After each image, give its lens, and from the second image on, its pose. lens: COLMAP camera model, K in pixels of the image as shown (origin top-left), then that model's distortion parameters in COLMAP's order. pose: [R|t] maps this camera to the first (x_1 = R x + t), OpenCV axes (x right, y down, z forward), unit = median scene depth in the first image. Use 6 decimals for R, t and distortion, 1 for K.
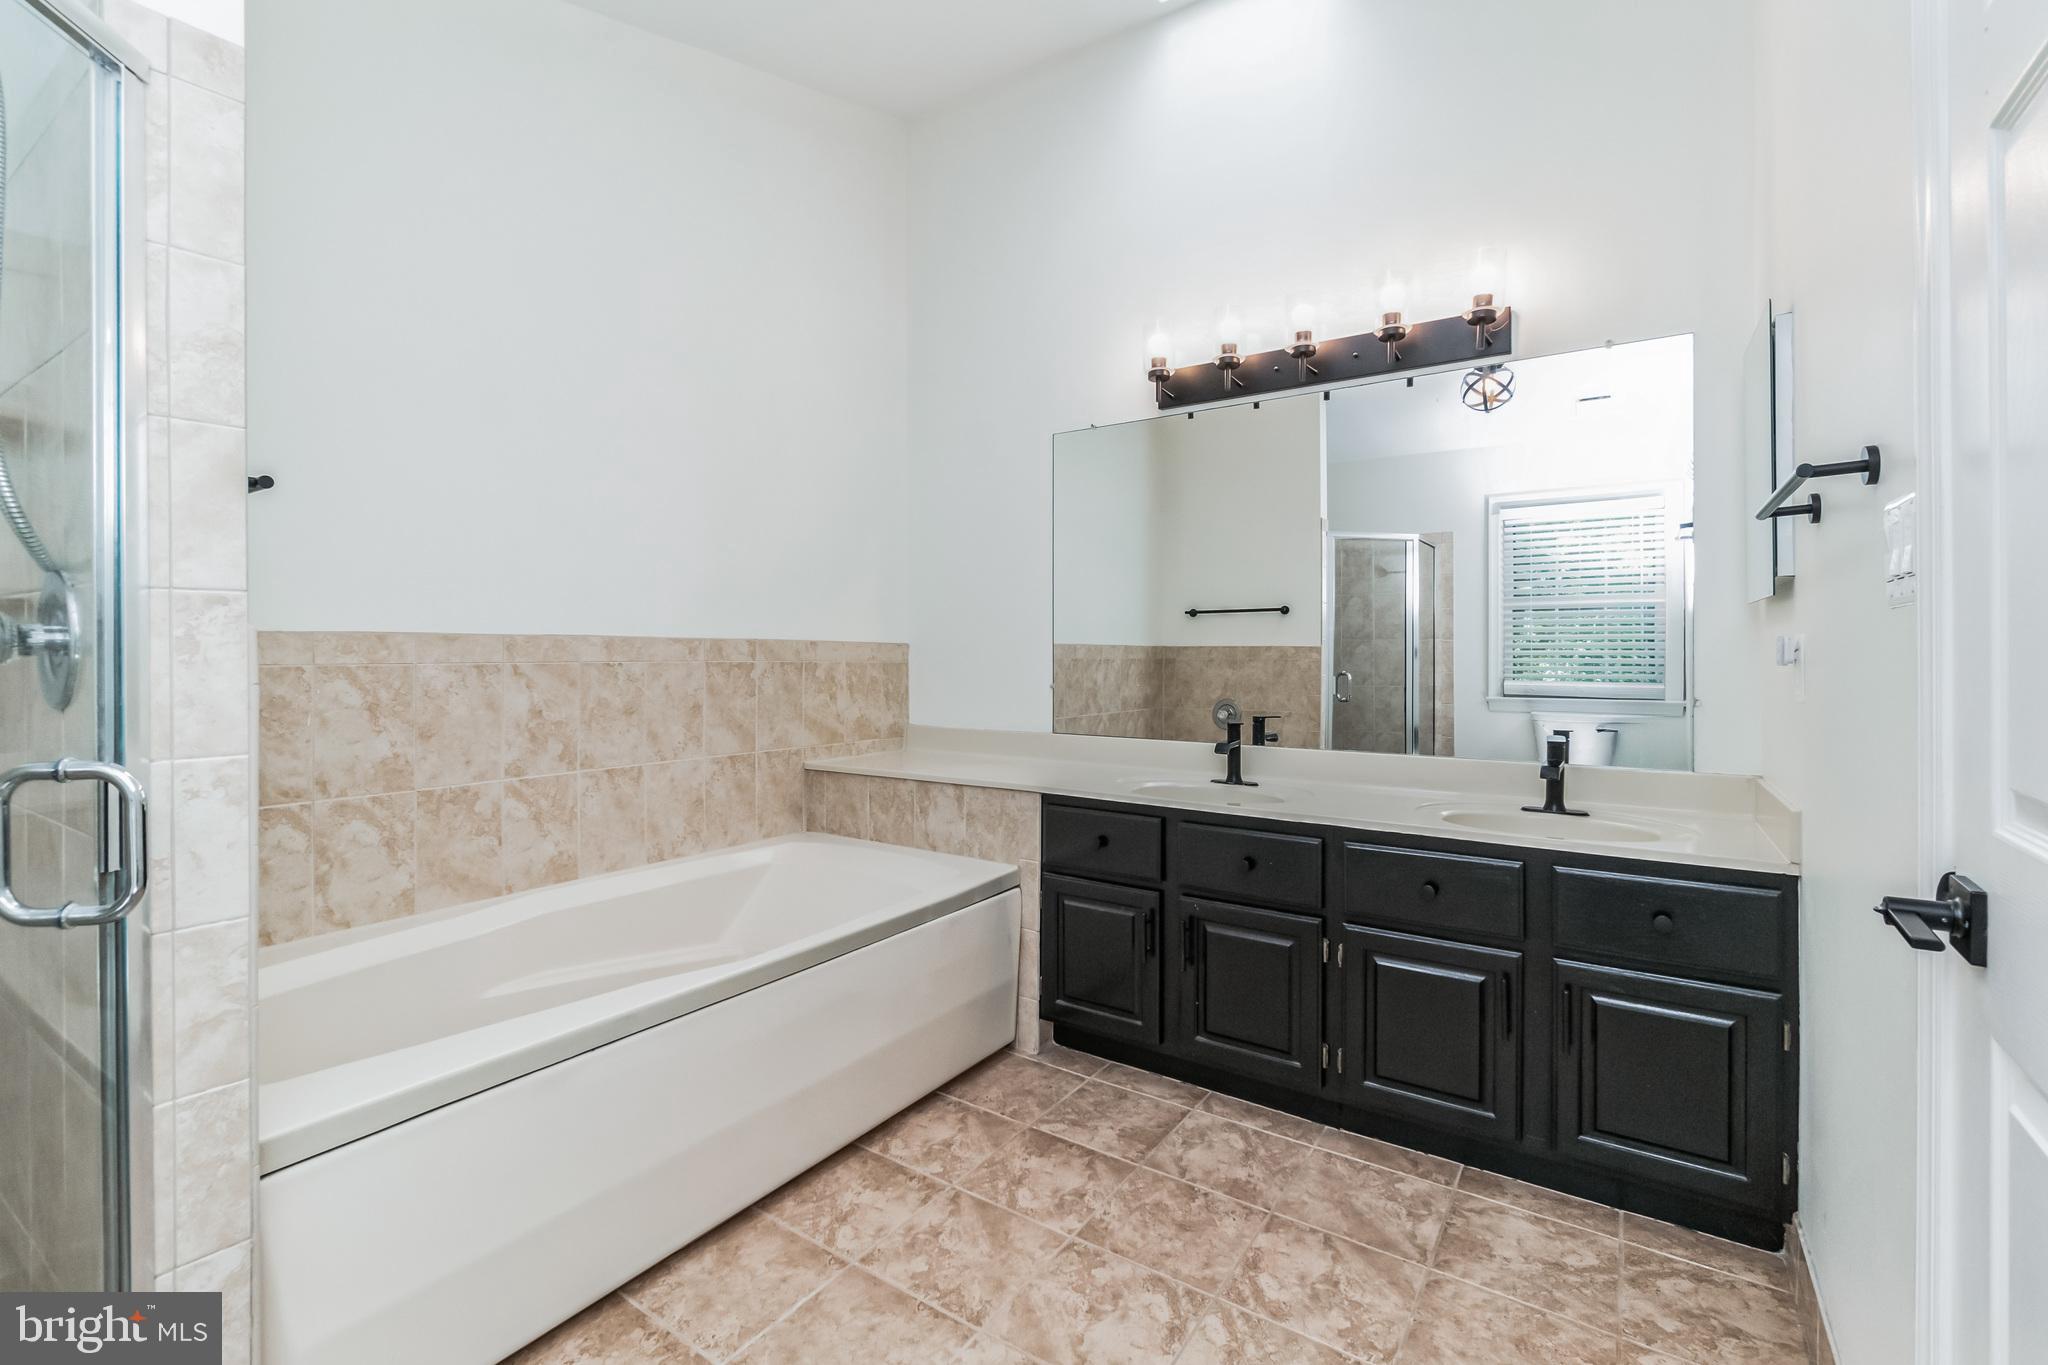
lens RADIAL K [[899.7, 0, 1022.2], [0, 899.7, 657.4], [0, 0, 1]] dist [-0.003248, 0.000136]
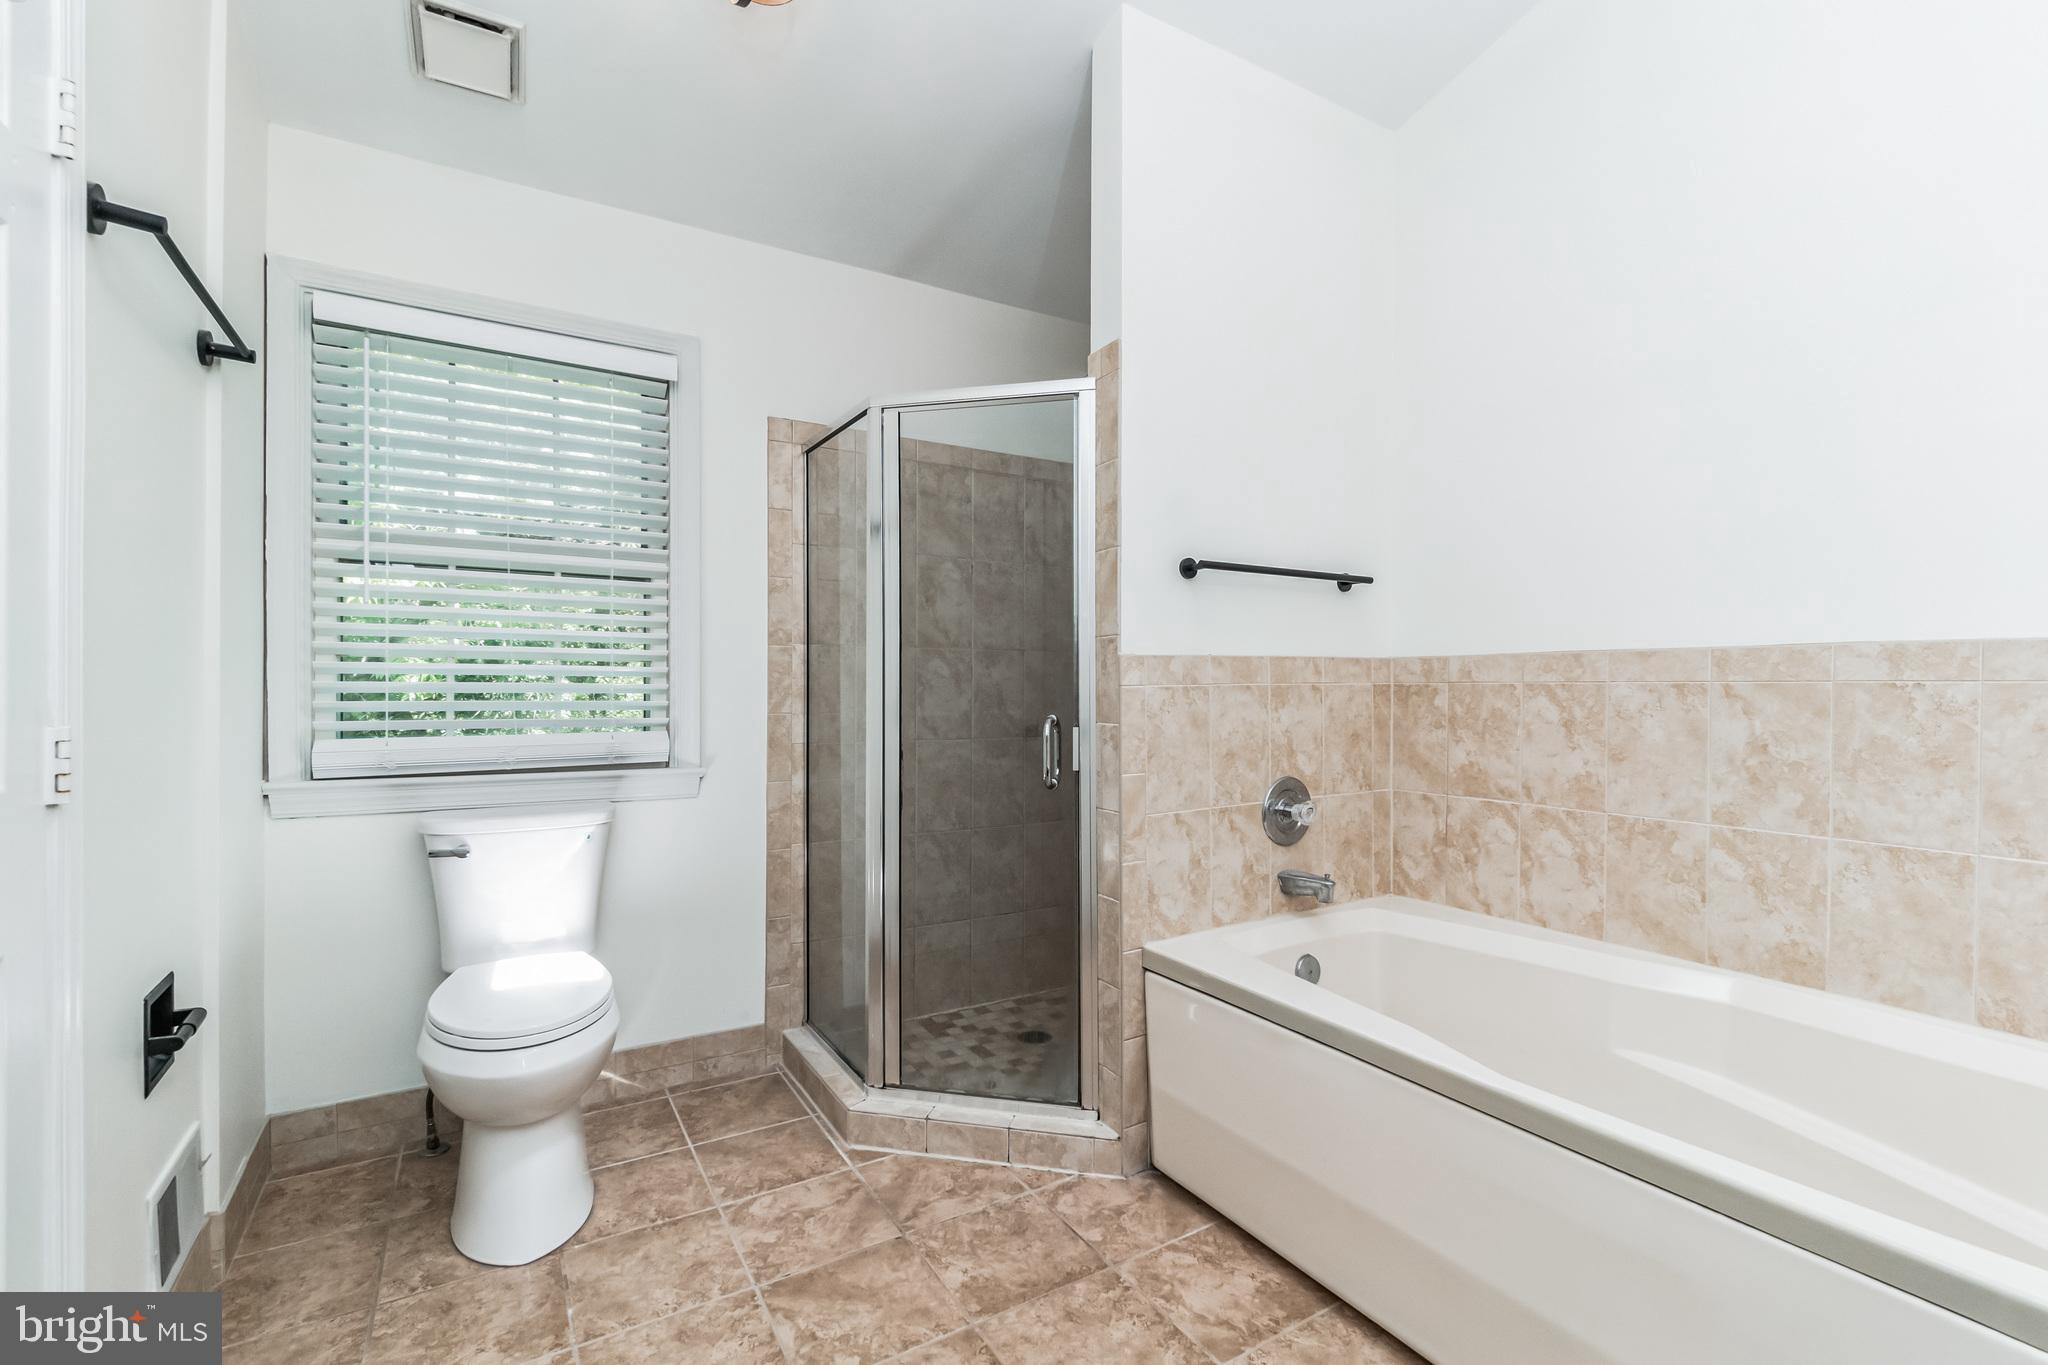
lens RADIAL K [[896.0, 0, 1055.2], [0, 896.0, 675.4], [0, 0, 1]] dist [-0.000278, 0.000084]
pose [[-0.390278, 0.003018, -0.920692, 0.409483], [0.006920, 0.999976, 0.000345, -0.004442], [0.920671, -0.006237, -0.390289, 0.769530]]
